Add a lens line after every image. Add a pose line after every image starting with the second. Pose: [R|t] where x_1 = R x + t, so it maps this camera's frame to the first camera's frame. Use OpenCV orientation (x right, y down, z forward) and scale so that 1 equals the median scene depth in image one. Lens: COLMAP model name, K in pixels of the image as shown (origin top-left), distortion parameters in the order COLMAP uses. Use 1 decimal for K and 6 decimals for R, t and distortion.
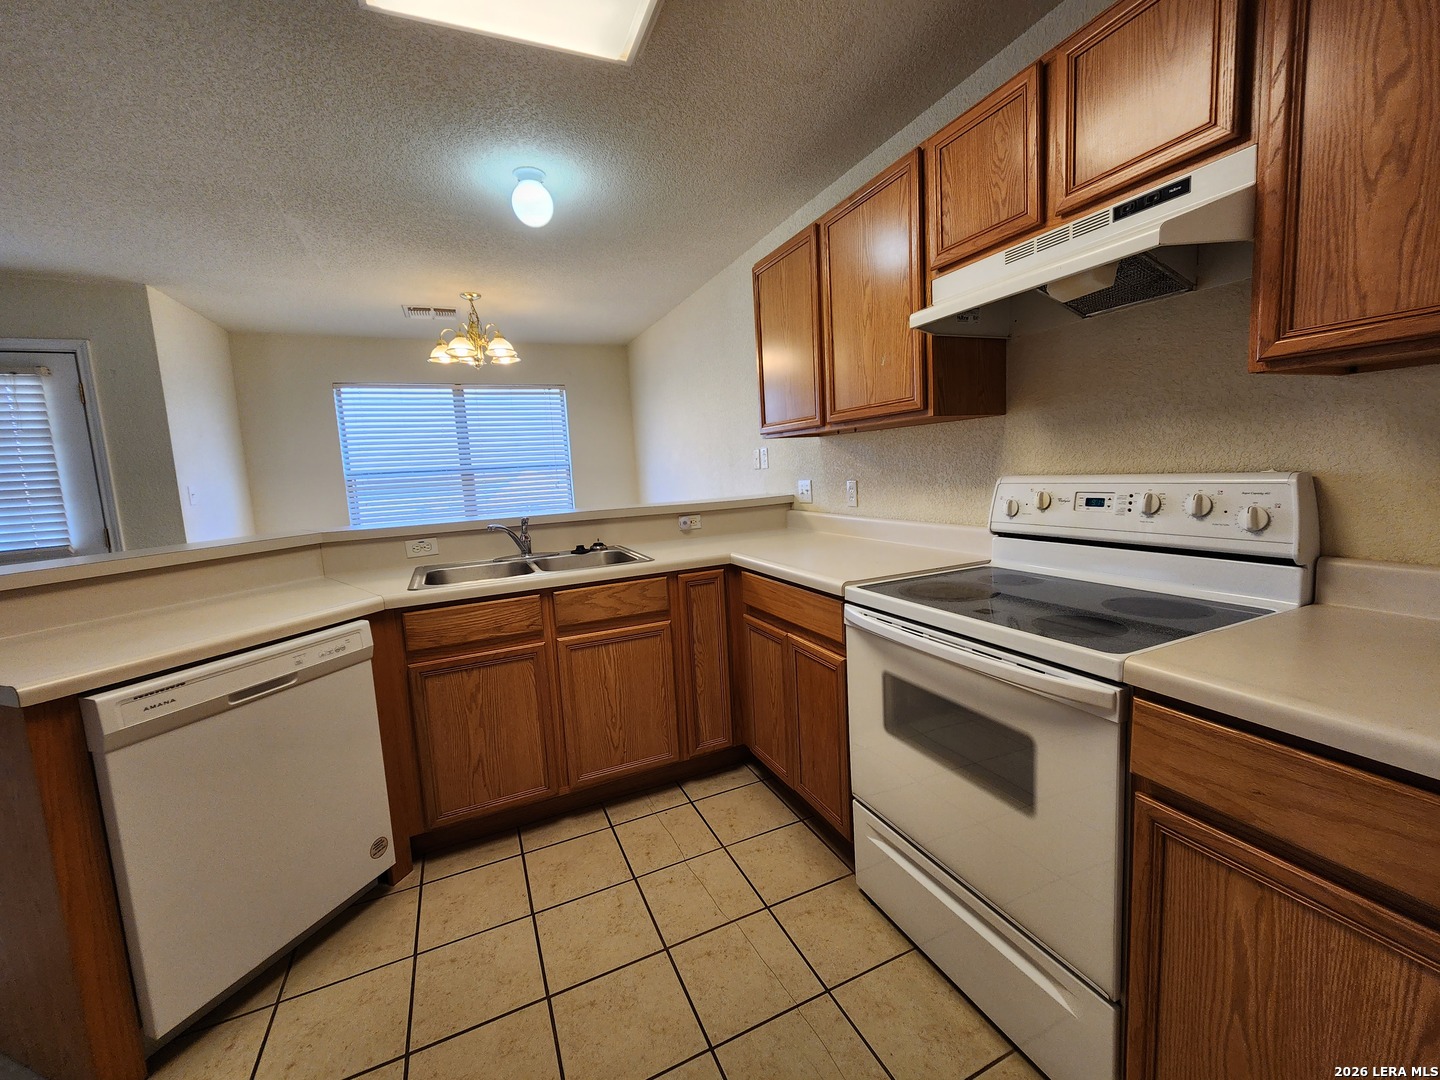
lens RADIAL K [[587.1, 0, 723.7], [0, 587.1, 534.4], [0, 0, 1]] dist [0.002313, -0.001852]
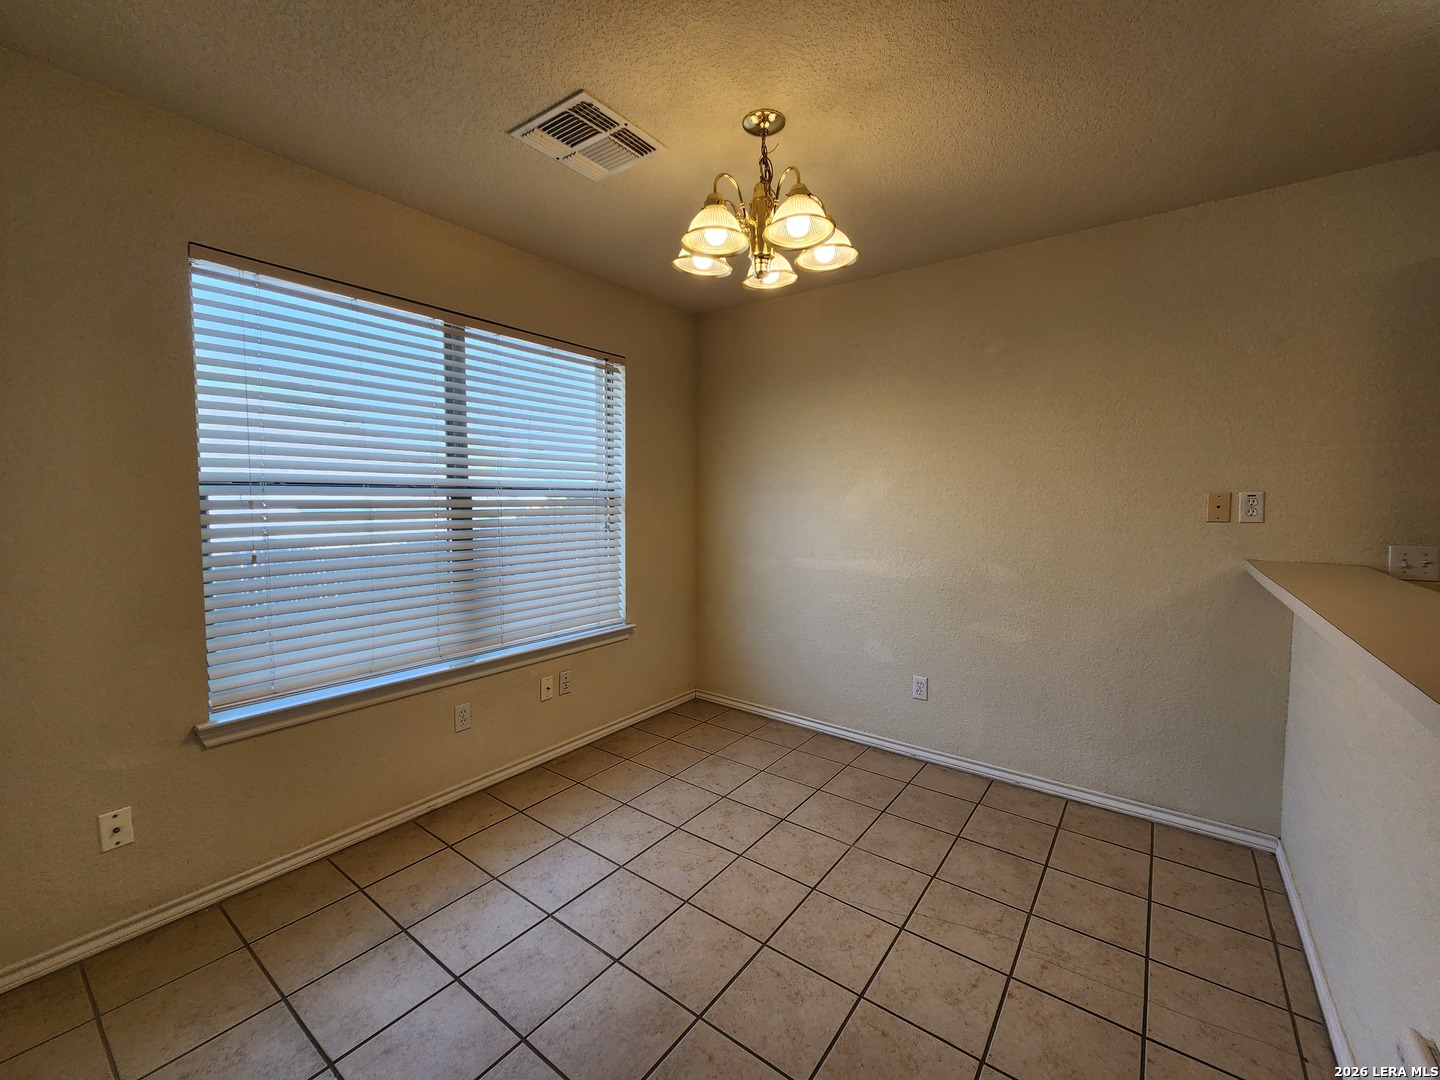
lens RADIAL K [[587.1, 0, 733.3], [0, 587.1, 529.1], [0, 0, 1]] dist [0.002313, -0.001852]
pose [[0.877263, 0.032001, 0.478942, -1.648983], [0.002073, 0.997513, -0.070448, -0.127768], [-0.480005, 0.062795, 0.875015, 1.516303]]
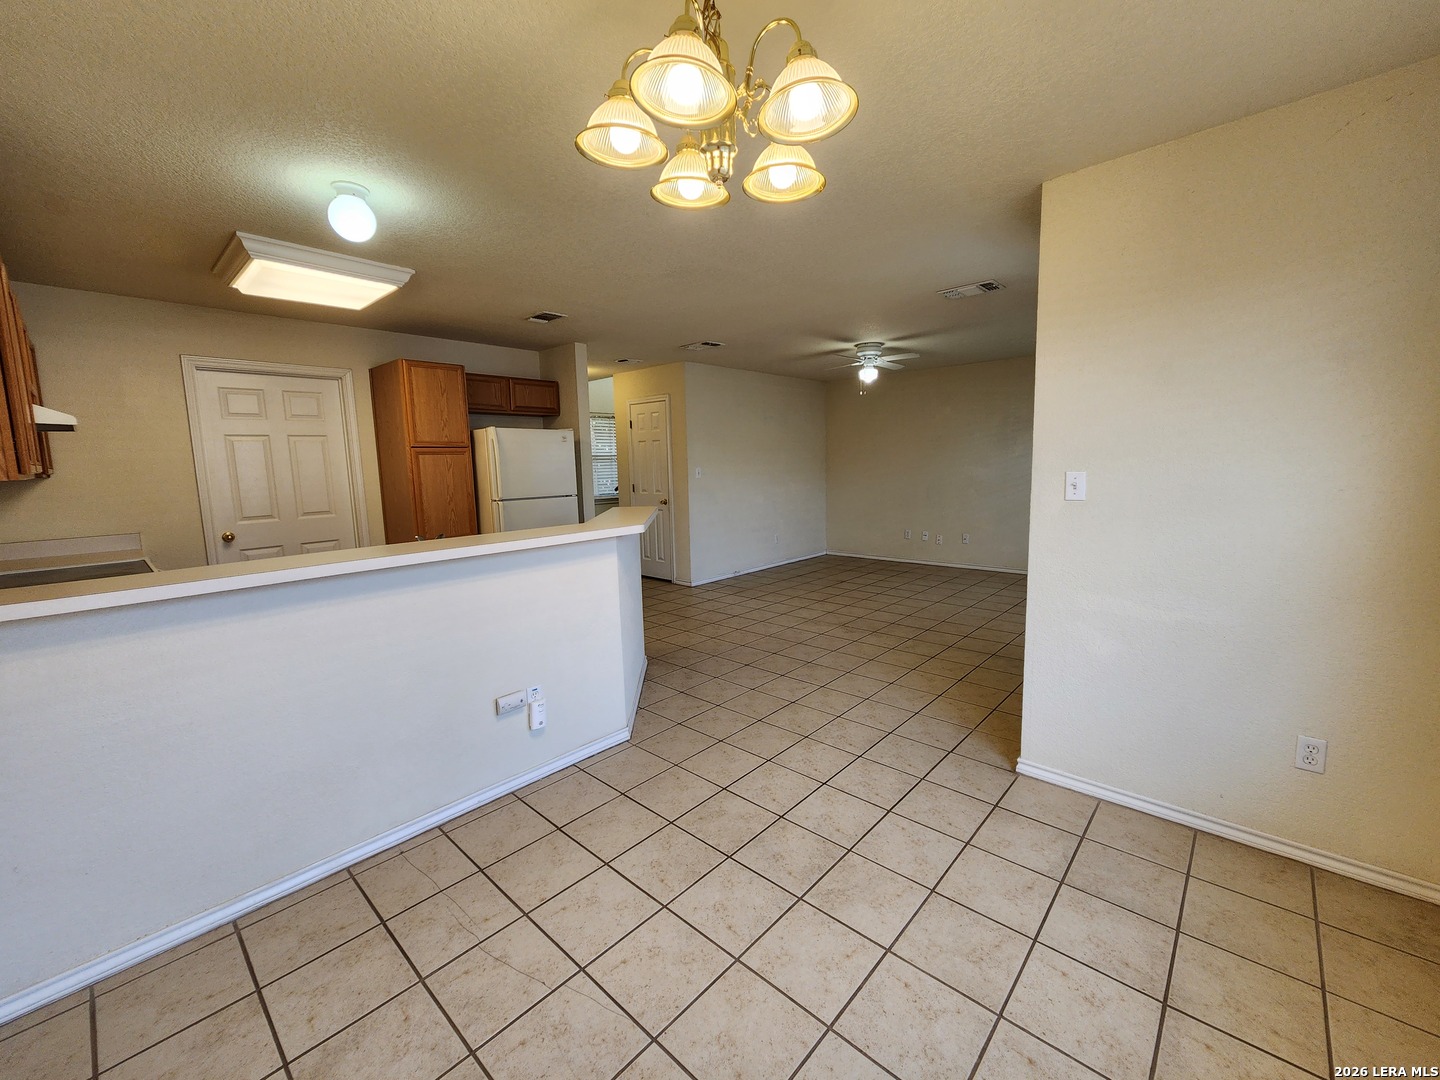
lens RADIAL K [[587.1, 0, 729.1], [0, 587.1, 538.8], [0, 0, 1]] dist [0.002313, -0.001852]
pose [[-0.921569, 0.123430, -0.368070, -0.728215], [0.026502, 0.965900, 0.257554, -0.423792], [0.387309, 0.227599, -0.893415, 3.279519]]
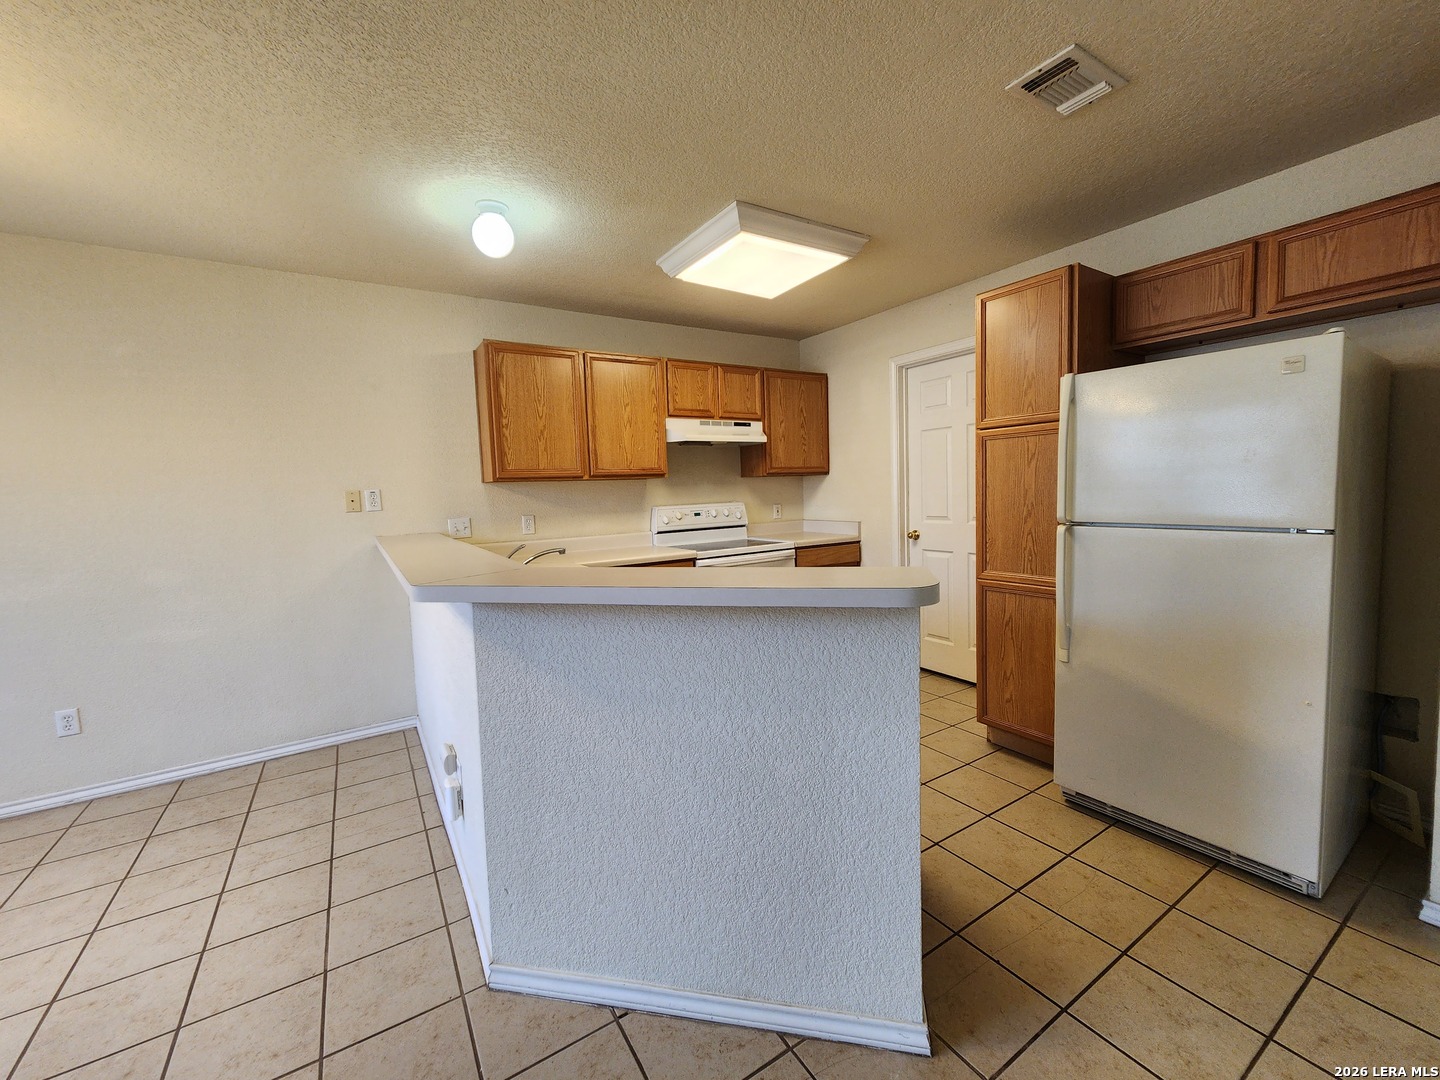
lens RADIAL K [[587.1, 0, 728.4], [0, 587.1, 532.7], [0, 0, 1]] dist [0.002313, -0.001852]
pose [[-0.129723, -0.018582, 0.991376, -2.075396], [0.153660, 0.987369, 0.038613, -0.054060], [-0.979572, 0.157344, -0.125230, 1.211541]]
